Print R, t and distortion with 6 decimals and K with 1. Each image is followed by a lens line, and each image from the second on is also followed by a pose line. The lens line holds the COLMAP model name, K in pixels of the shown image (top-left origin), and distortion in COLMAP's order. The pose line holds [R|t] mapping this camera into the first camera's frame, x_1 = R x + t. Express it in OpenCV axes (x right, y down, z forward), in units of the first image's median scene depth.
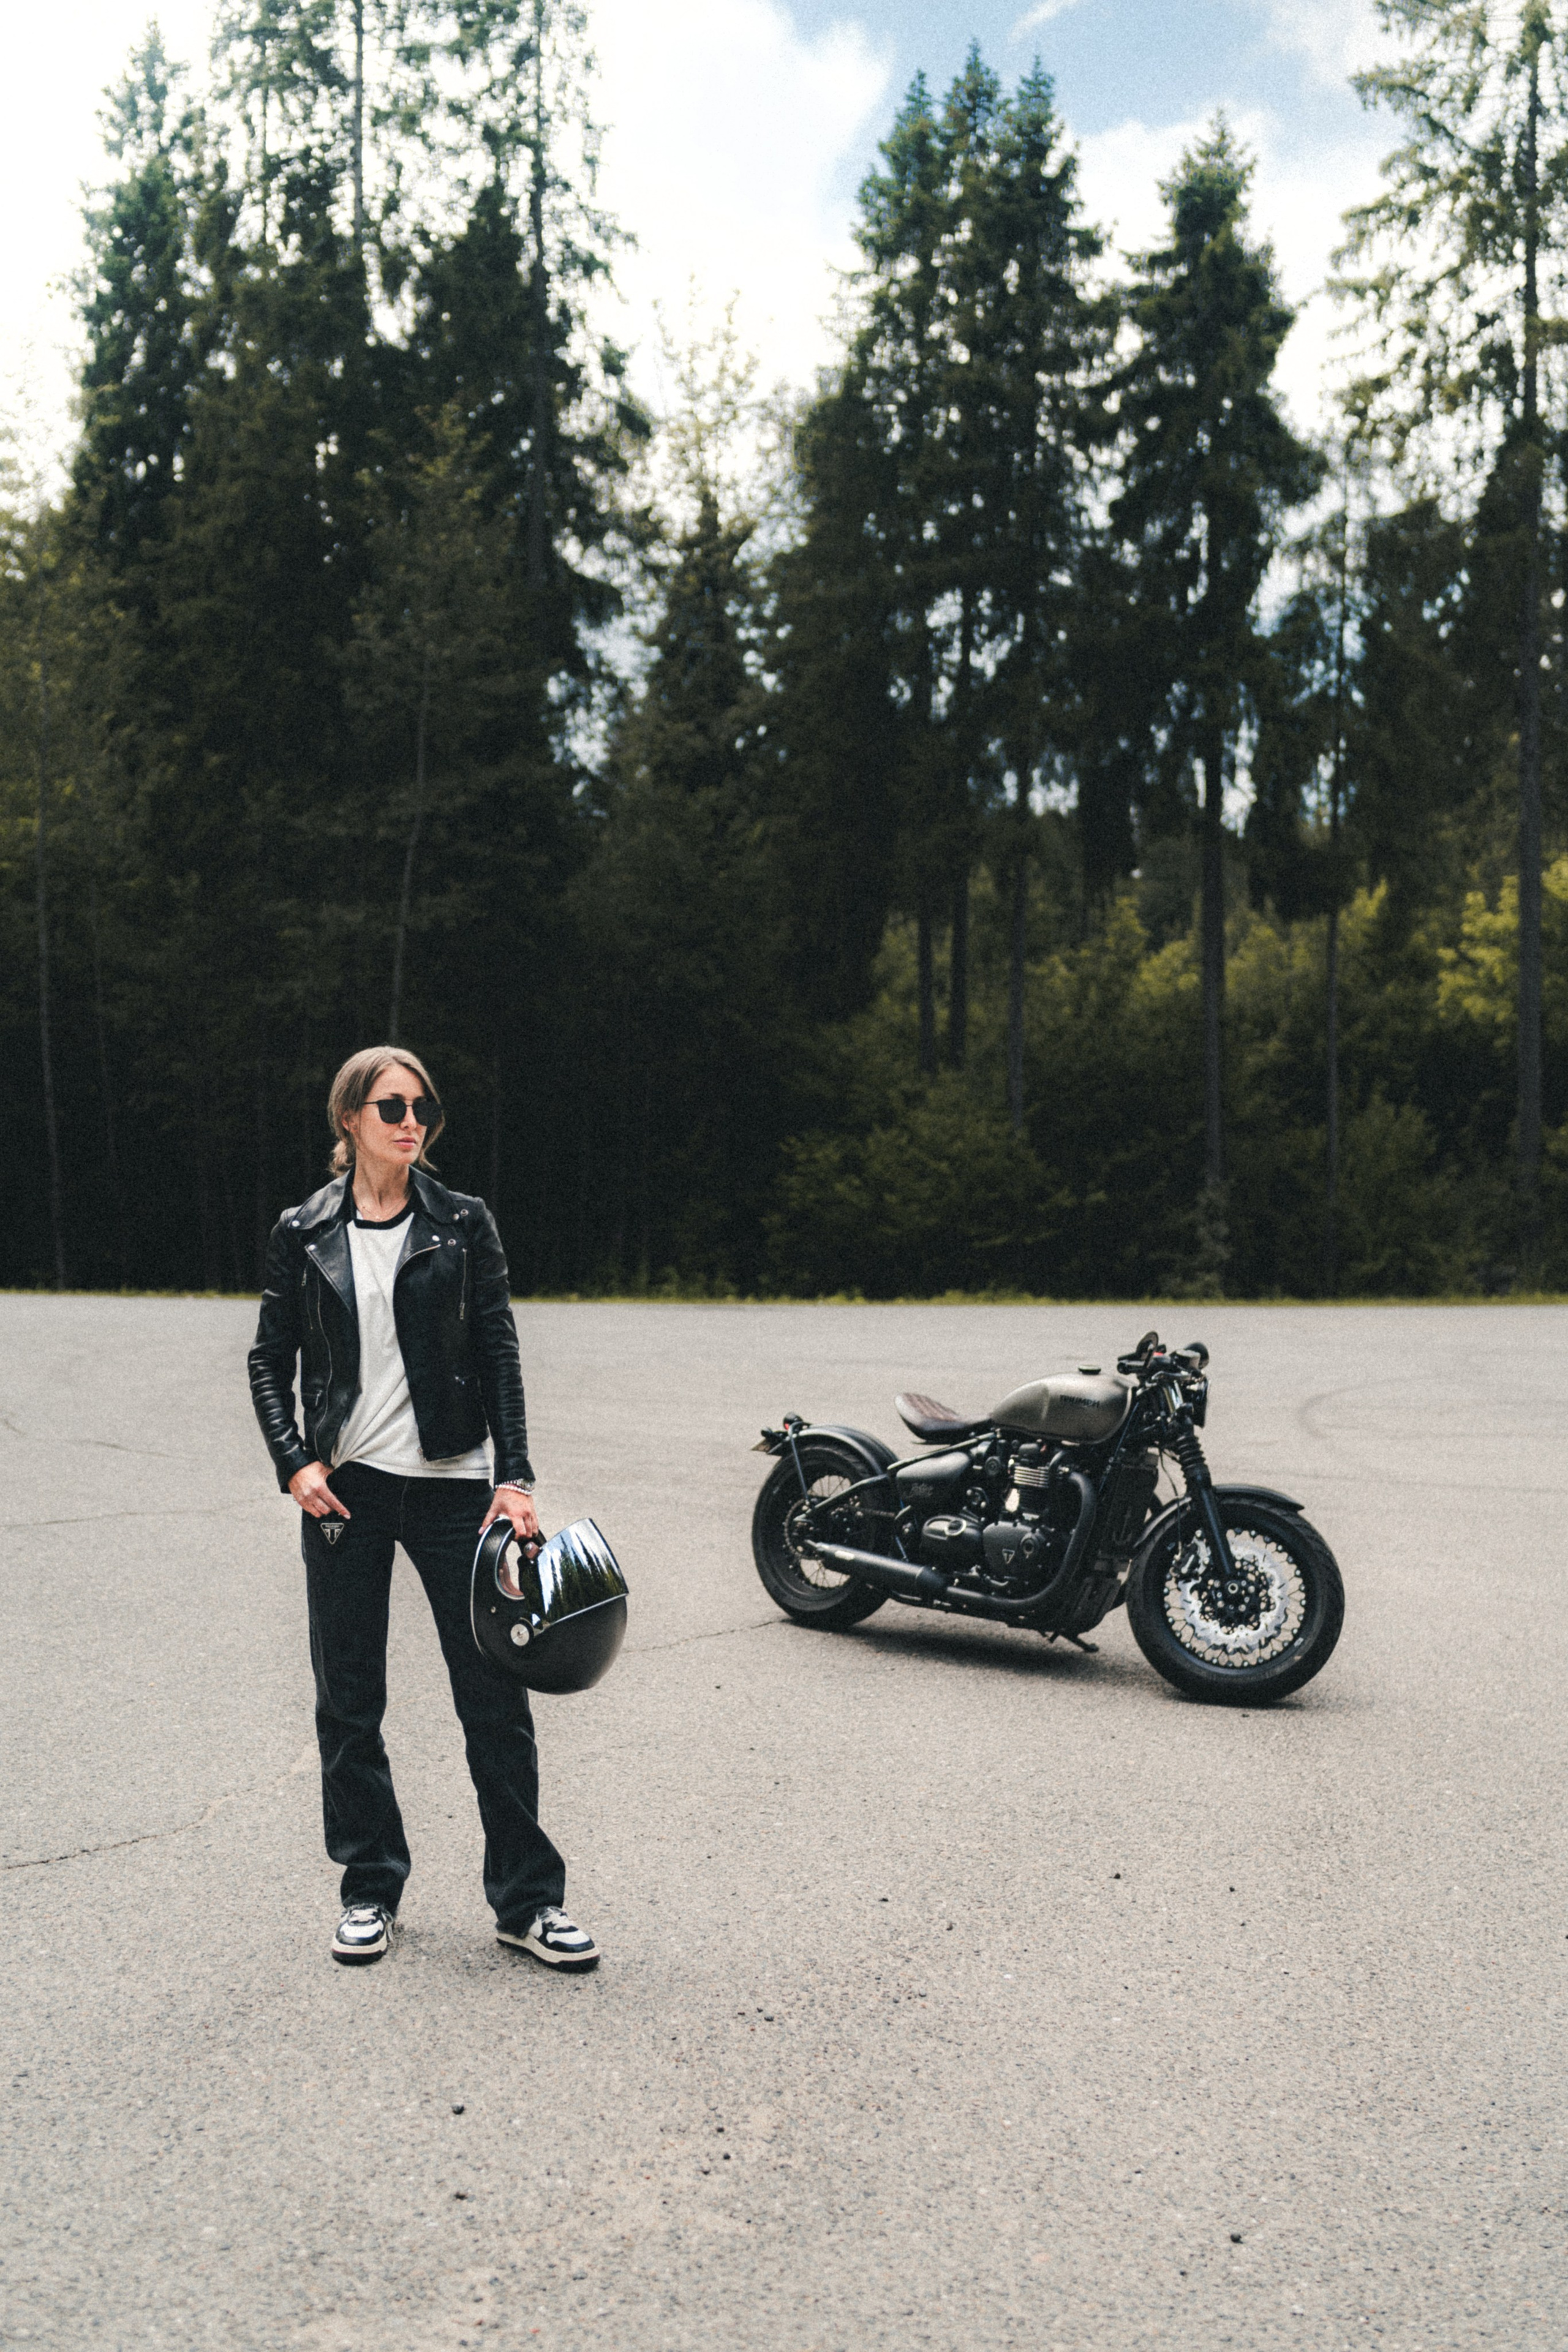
lens RADIAL K [[2212.0, 0, 788.0], [0, 2212.0, 1176.2], [0, 0, 1]] dist [0.007843, 0.000000]
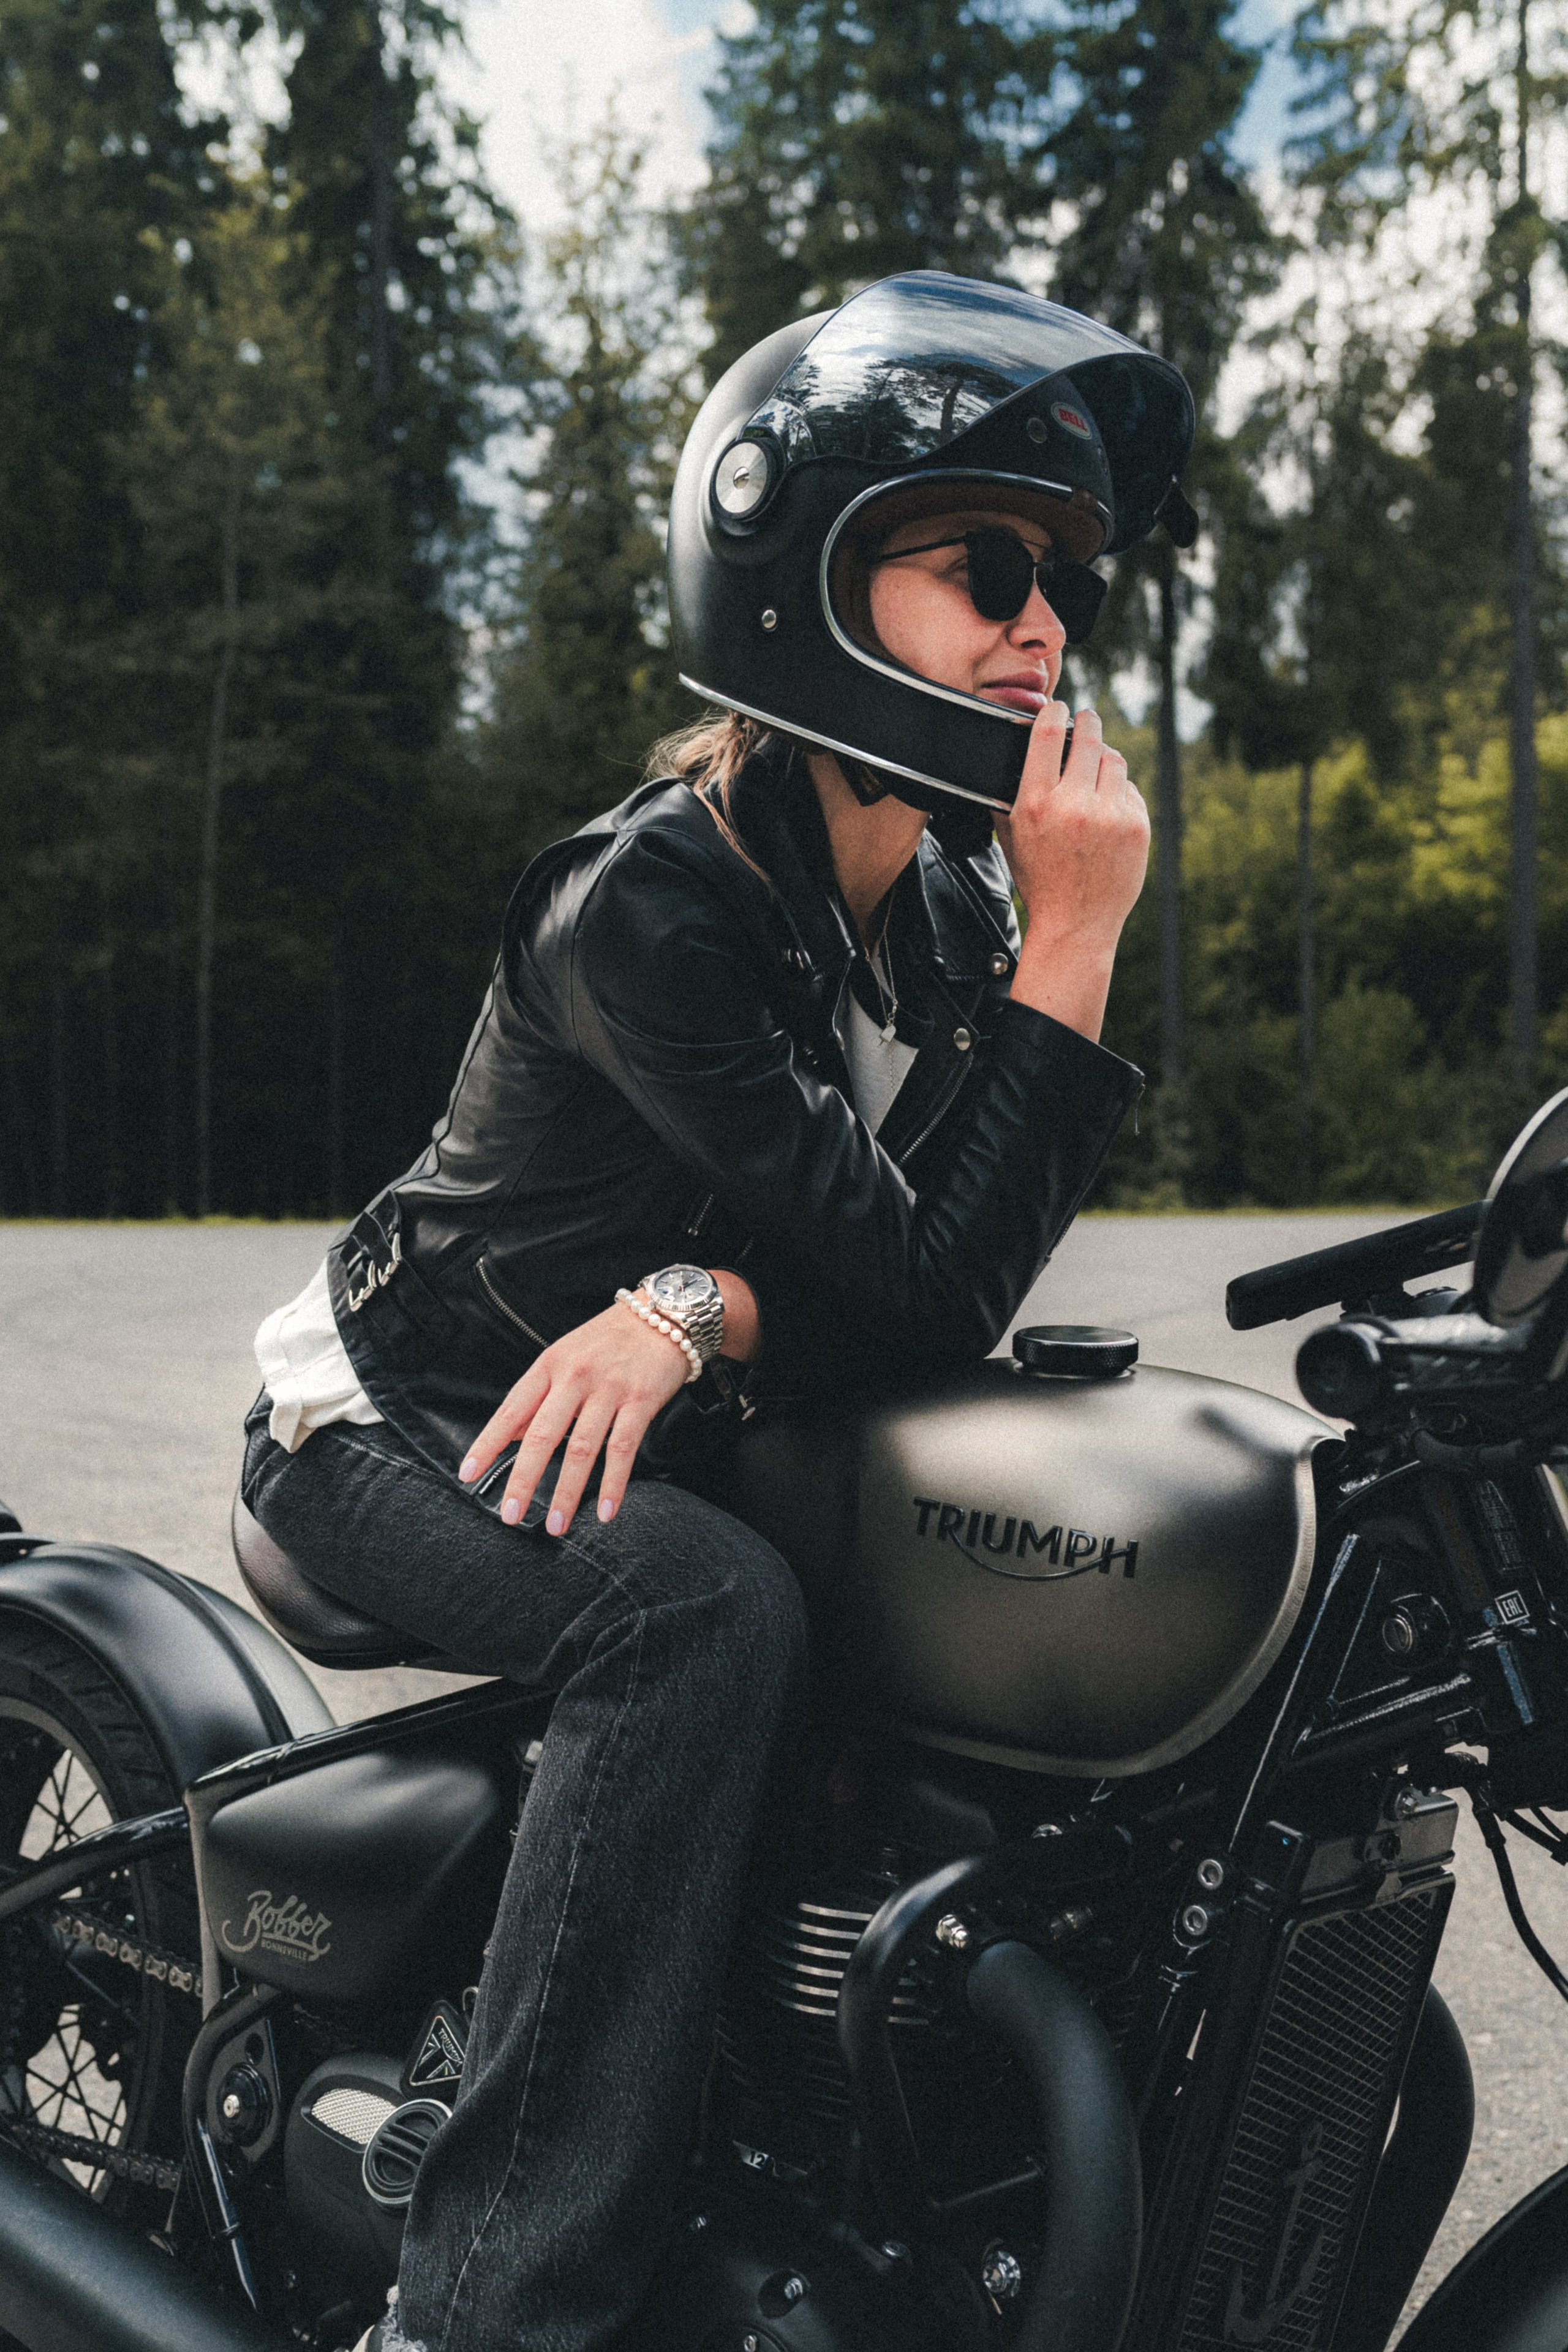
lens RADIAL K [[2212.0, 0, 769.5], [0, 2212.0, 1163.6], [0, 0, 1]] dist [0.007843, 0.000000]
pose [[0.999720, -0.014163, 0.018932, 0.017945], [0.013651, 0.999545, 0.026907, 0.011102], [-0.019304, -0.026642, 0.999459, 0.136994]]
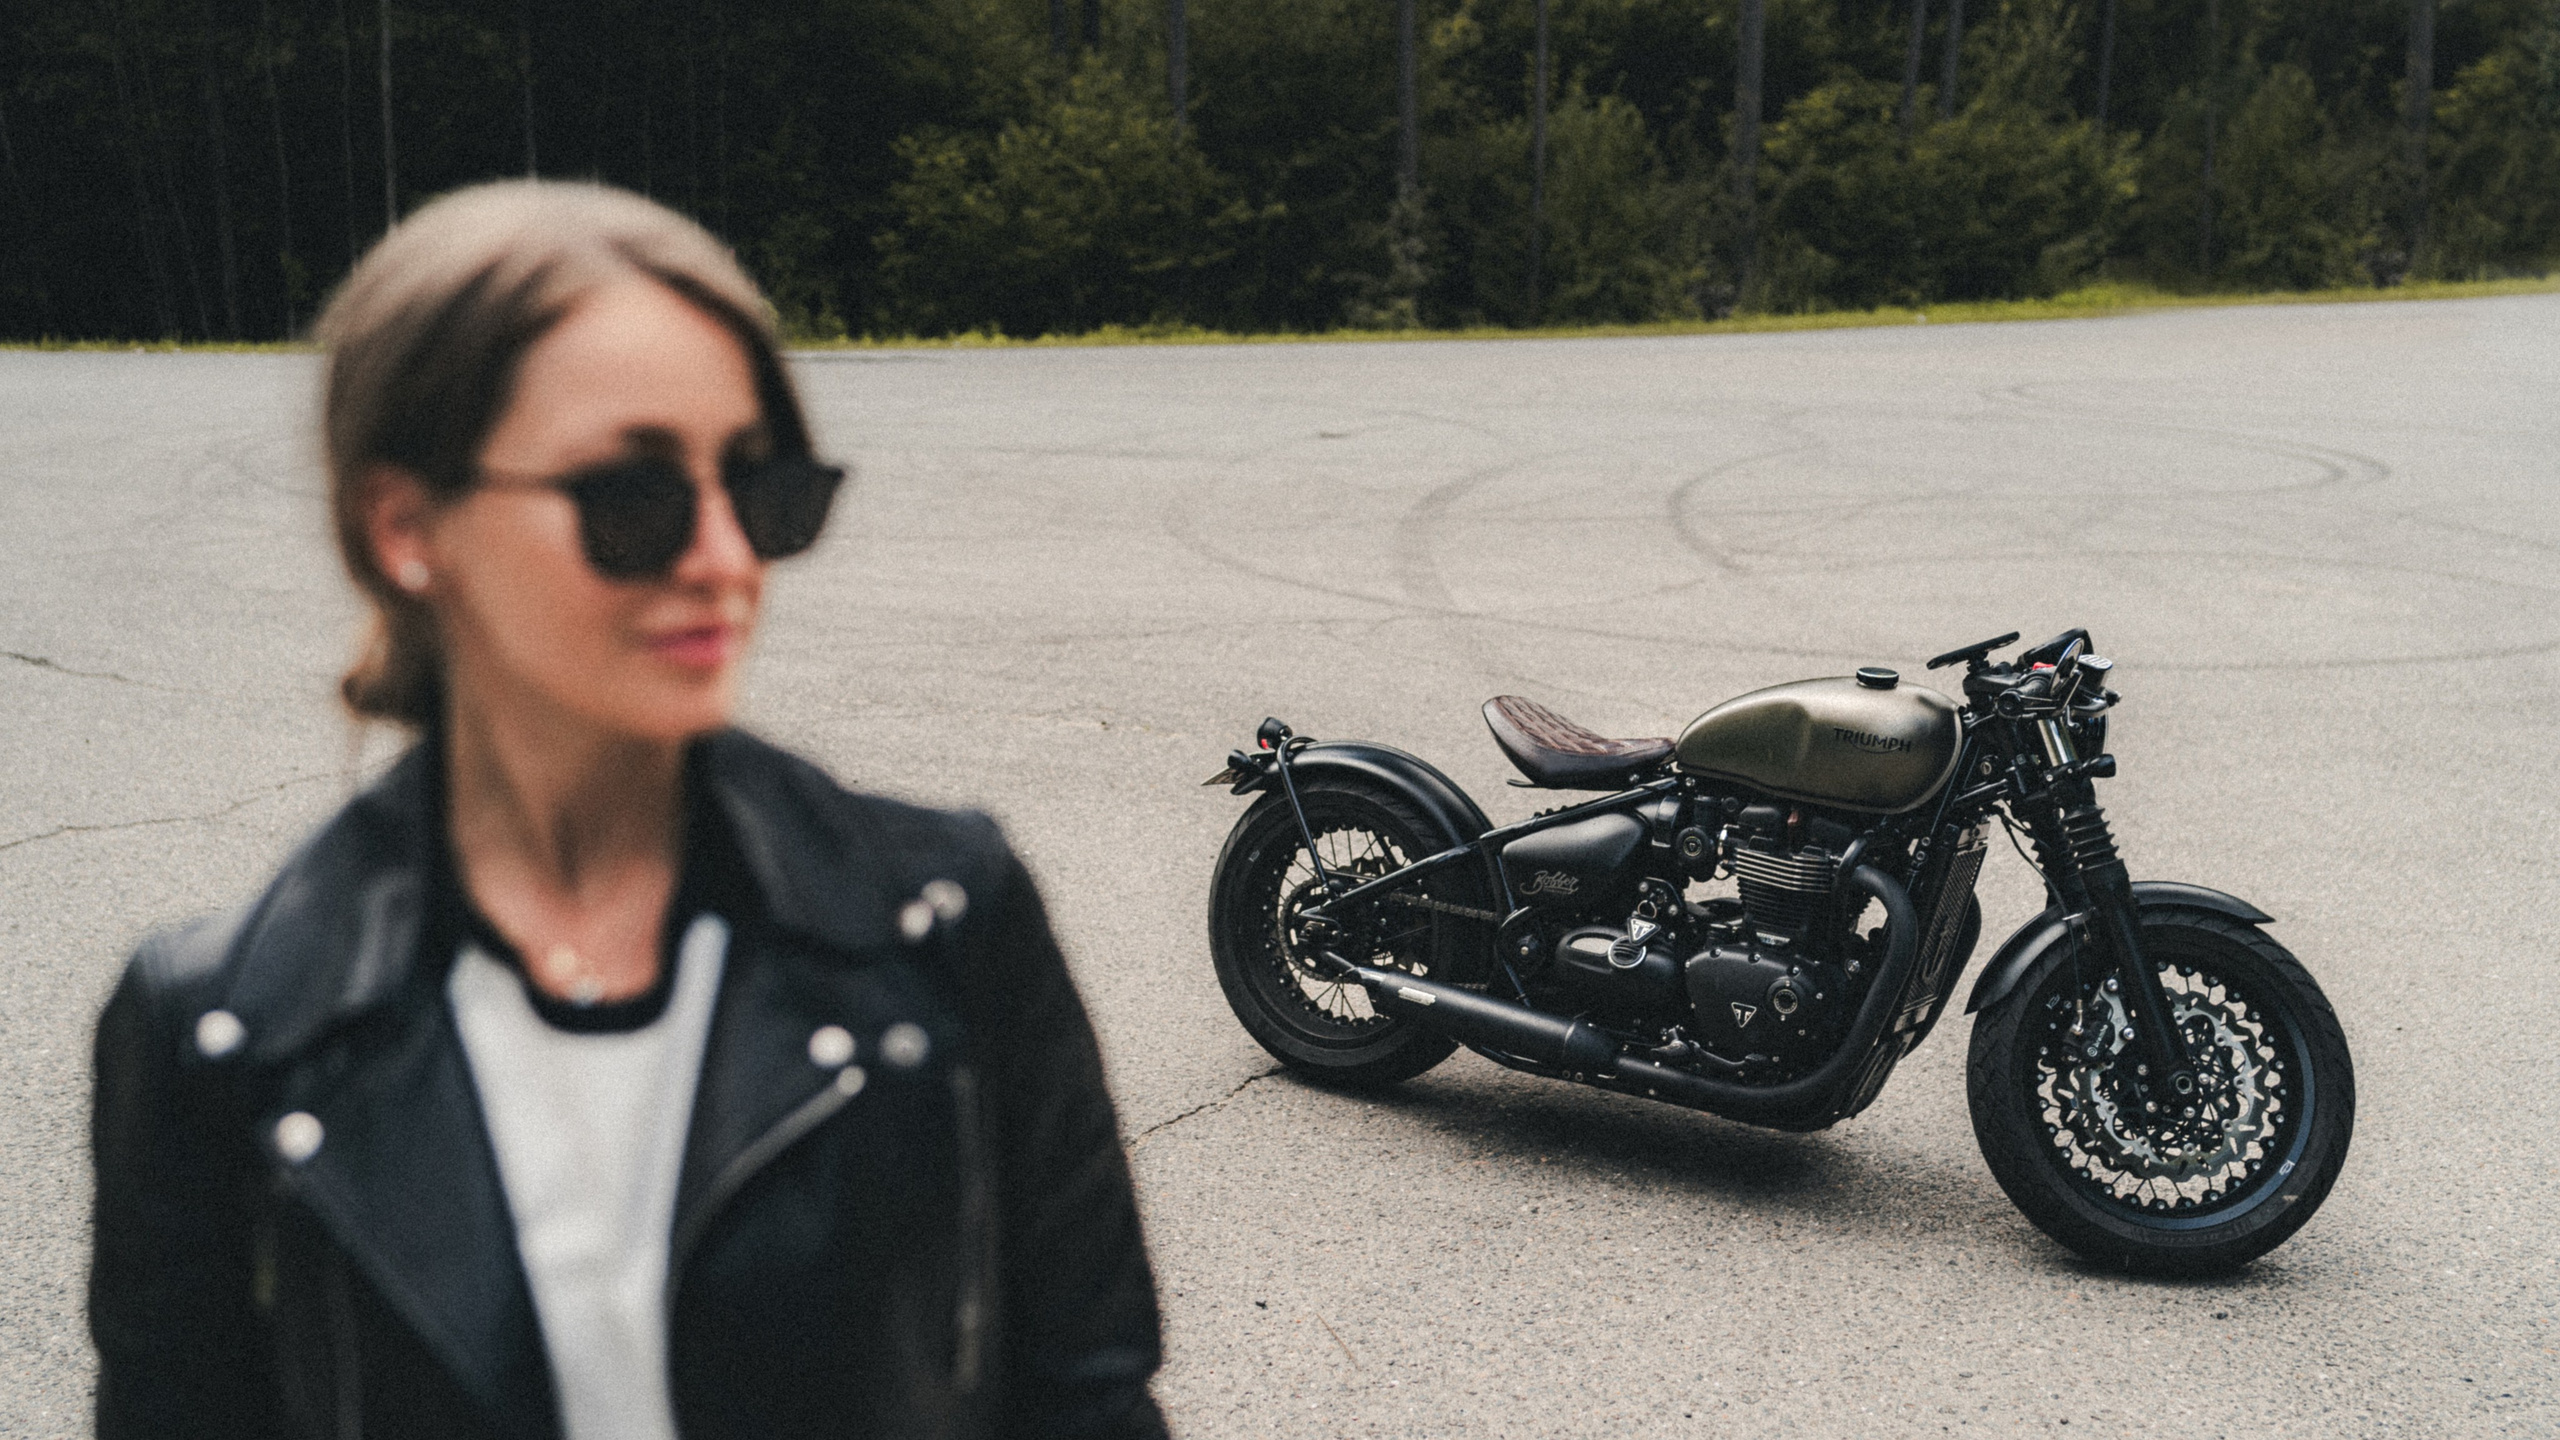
lens RADIAL K [[2399.9, 0, 1297.8], [0, 2399.9, 709.1], [0, 0, 1]] dist [0.015122, 0.000000]
pose [[0.983823, -0.042166, 0.174111, -0.019075], [0.002761, 0.975358, 0.220611, -0.006527], [-0.179123, -0.216561, 0.959696, 0.074689]]
